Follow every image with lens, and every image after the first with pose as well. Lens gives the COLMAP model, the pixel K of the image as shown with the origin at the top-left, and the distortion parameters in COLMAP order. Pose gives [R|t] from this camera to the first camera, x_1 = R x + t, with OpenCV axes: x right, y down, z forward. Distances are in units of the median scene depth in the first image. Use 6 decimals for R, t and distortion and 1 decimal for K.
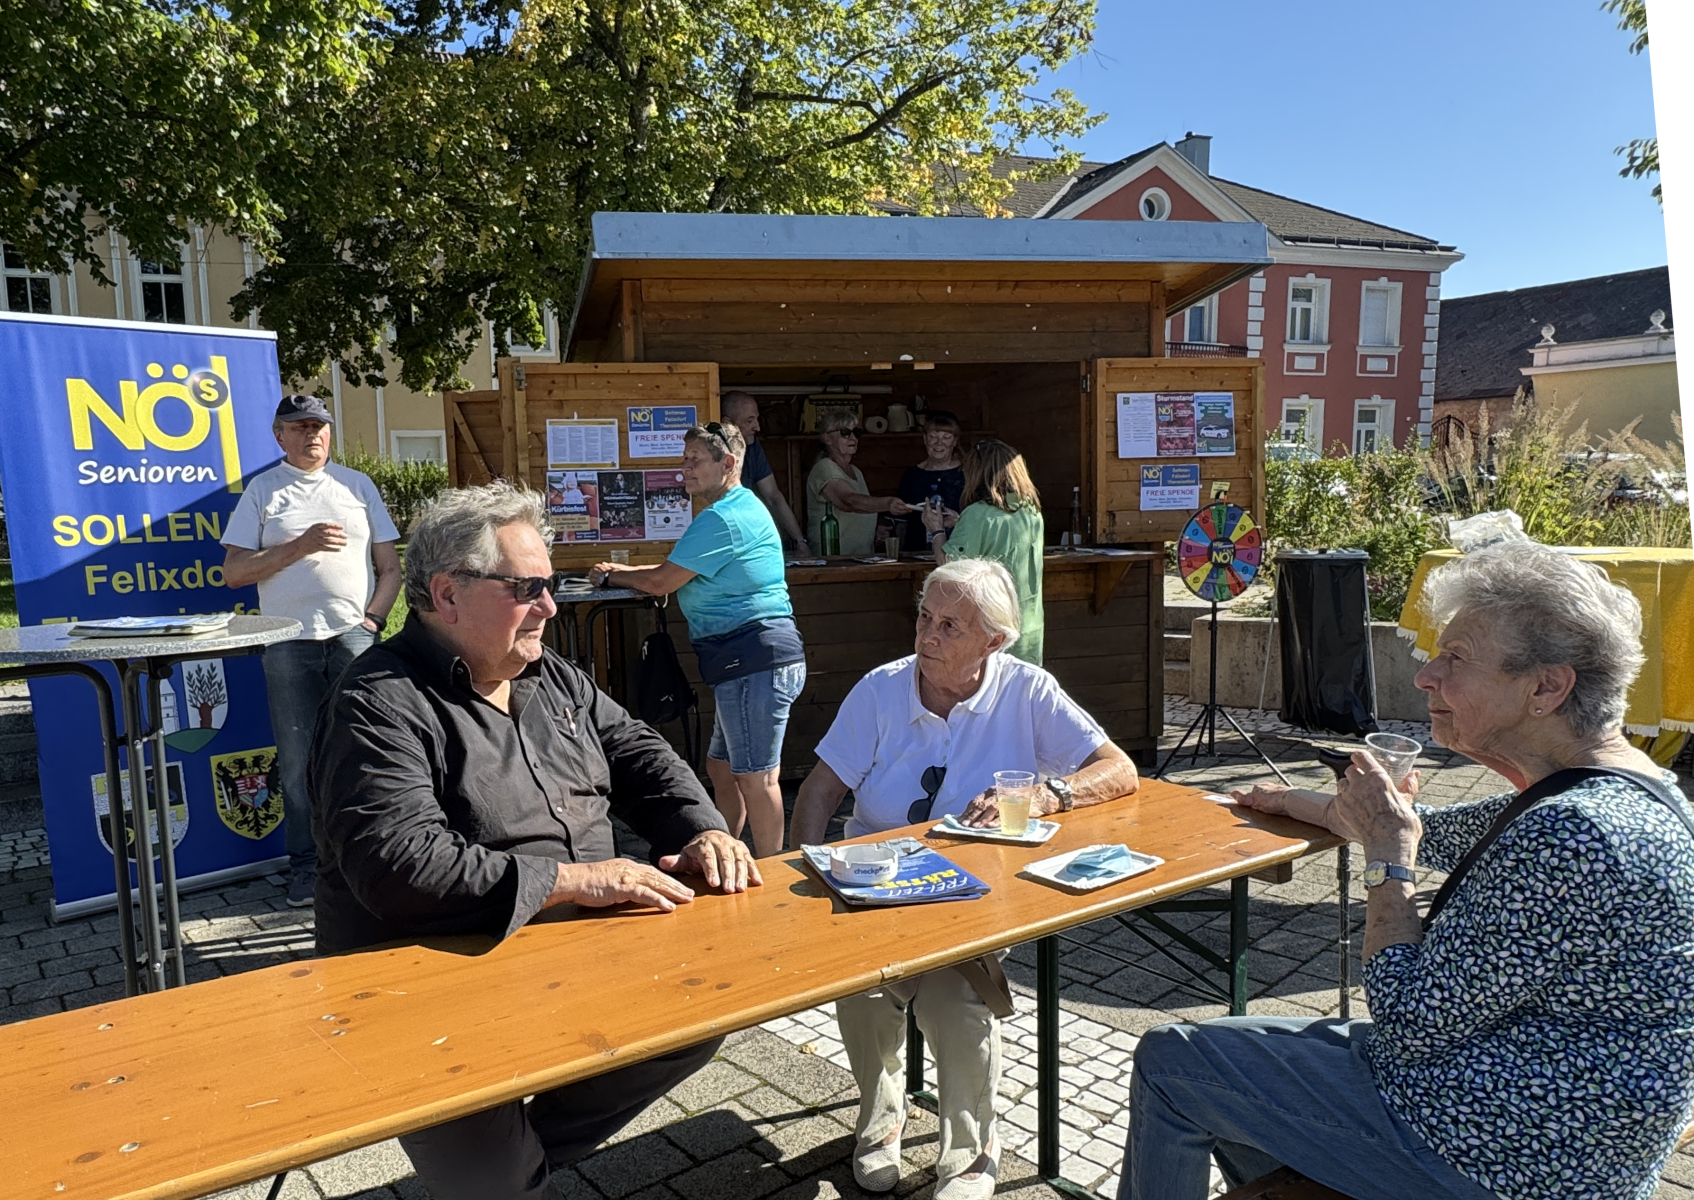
lens RADIAL K [[1191.0, 0, 745.8], [0, 1191.0, 639.0], [0, 0, 1]] dist [-0.005981, 0.009533]
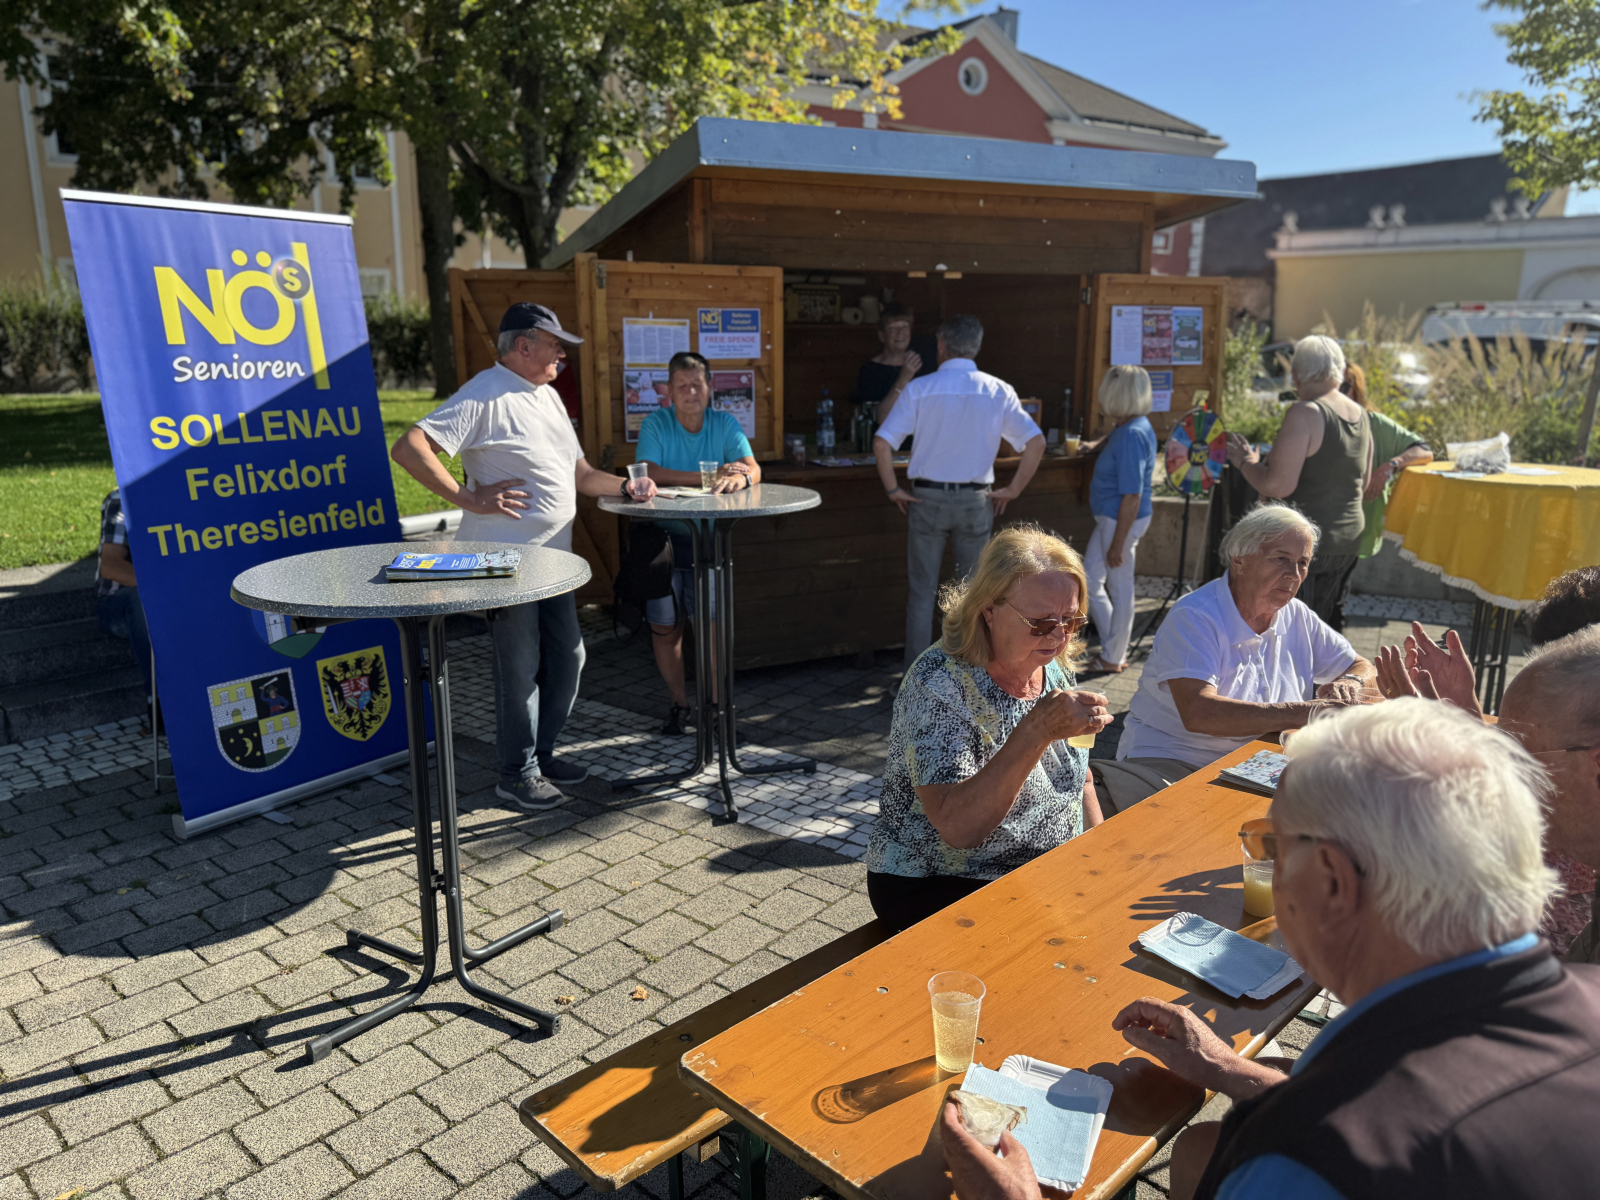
lens RADIAL K [[1129.0, 0, 805.2], [0, 1129.0, 605.9], [0, 0, 1]] dist [0.103347, -0.192678]
pose [[0.975445, -0.018512, 0.219462, -0.254443], [-0.005473, 0.994116, 0.108183, -0.050384], [-0.220173, -0.106728, 0.969605, -0.003741]]
